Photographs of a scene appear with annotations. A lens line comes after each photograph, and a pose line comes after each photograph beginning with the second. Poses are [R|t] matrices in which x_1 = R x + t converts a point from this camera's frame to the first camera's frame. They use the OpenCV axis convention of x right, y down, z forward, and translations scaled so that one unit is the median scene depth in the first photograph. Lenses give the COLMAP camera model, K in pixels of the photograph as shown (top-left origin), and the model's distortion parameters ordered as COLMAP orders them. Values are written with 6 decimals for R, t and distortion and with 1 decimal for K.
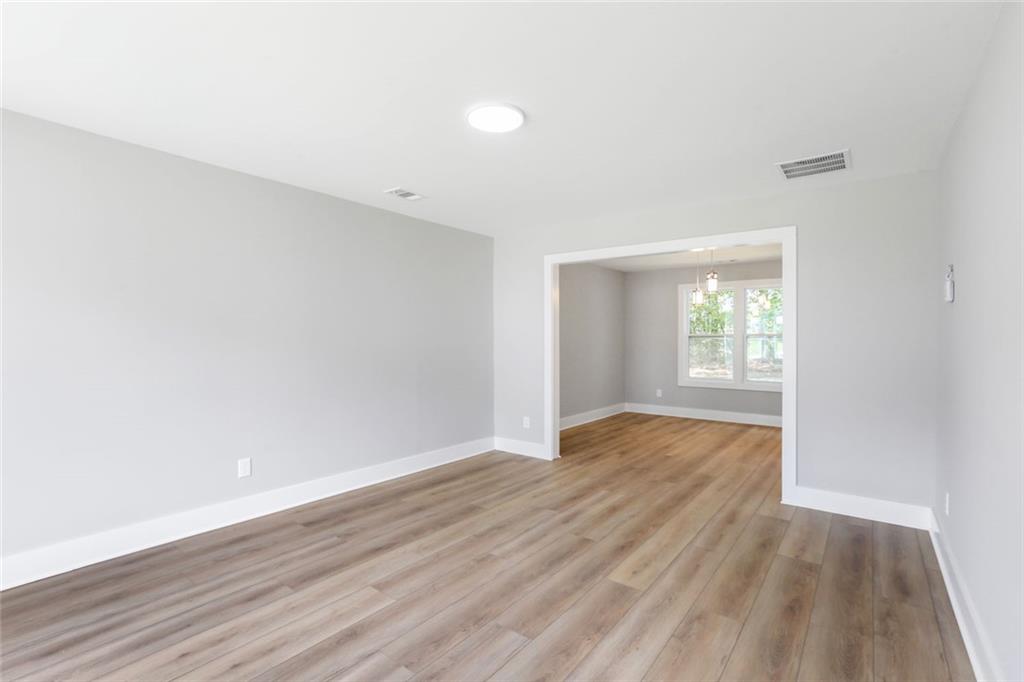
lens RADIAL K [[463.2, 0, 505.5], [0, 463.2, 335.7], [0, 0, 1]] dist [-0.002673, 0.000222]
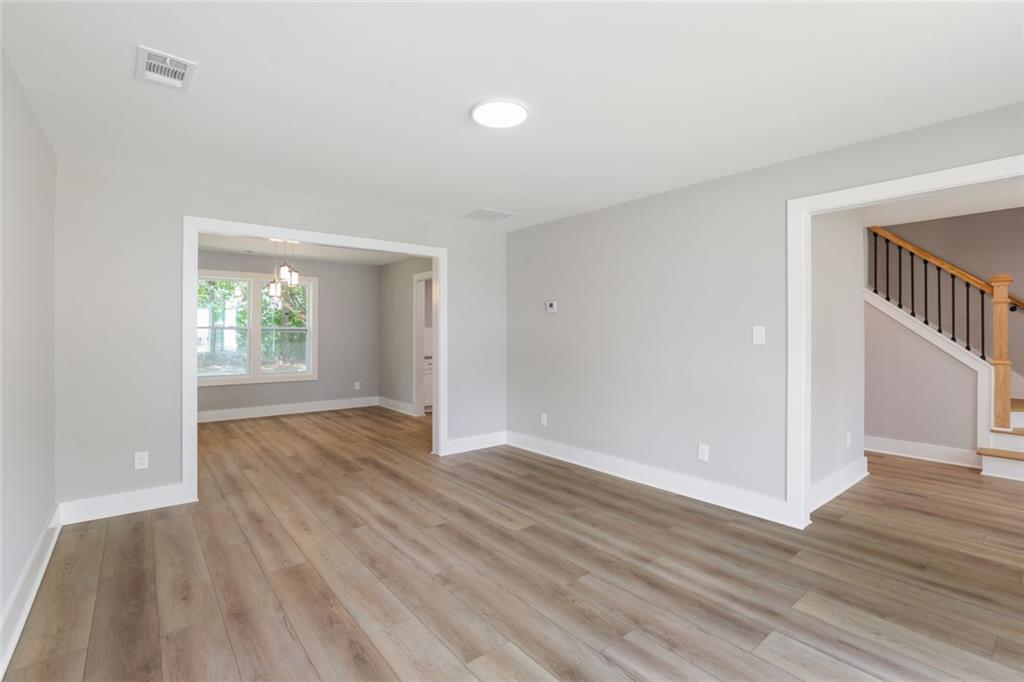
lens RADIAL K [[468.6, 0, 511.9], [0, 468.6, 333.9], [0, 0, 1]] dist [-0.030793, 0.001019]
pose [[0.219506, 0.002706, 0.975607, -0.801720], [-0.012243, 0.999925, -0.000019, 0.012798], [-0.975534, -0.011941, 0.219522, 0.624636]]
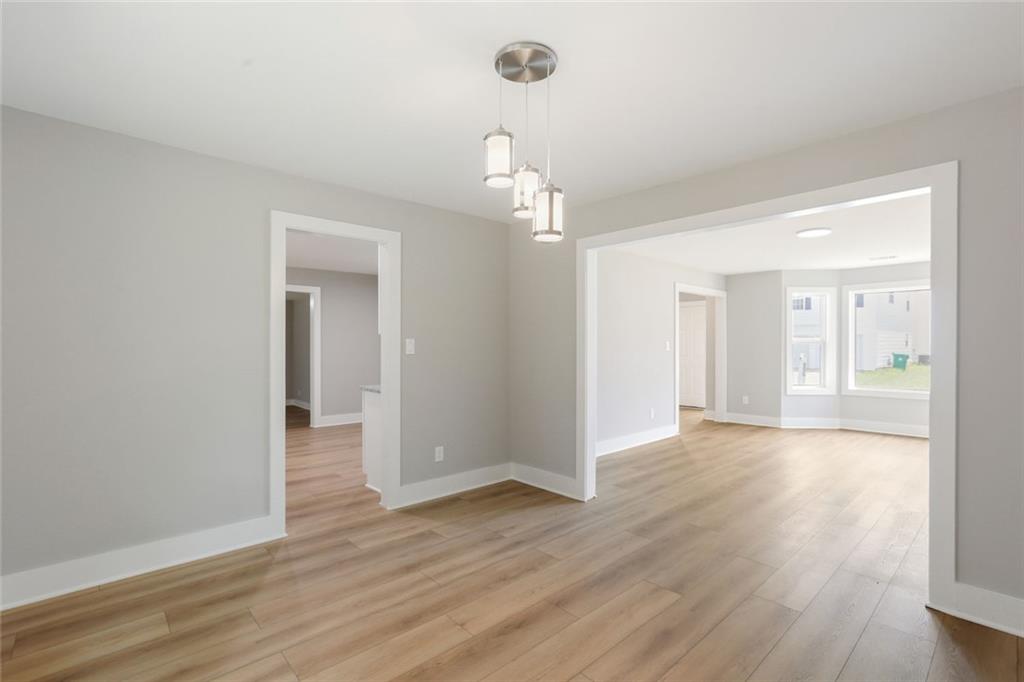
lens RADIAL K [[480.5, 0, 512.0], [0, 480.5, 341.0], [0, 0, 1]] dist [-0.002464, 0.000336]
pose [[-0.990992, 0.002338, 0.133898, 0.780153], [-0.000500, 0.999776, -0.021161, 0.030996], [-0.133917, -0.021037, -0.990769, 2.596681]]
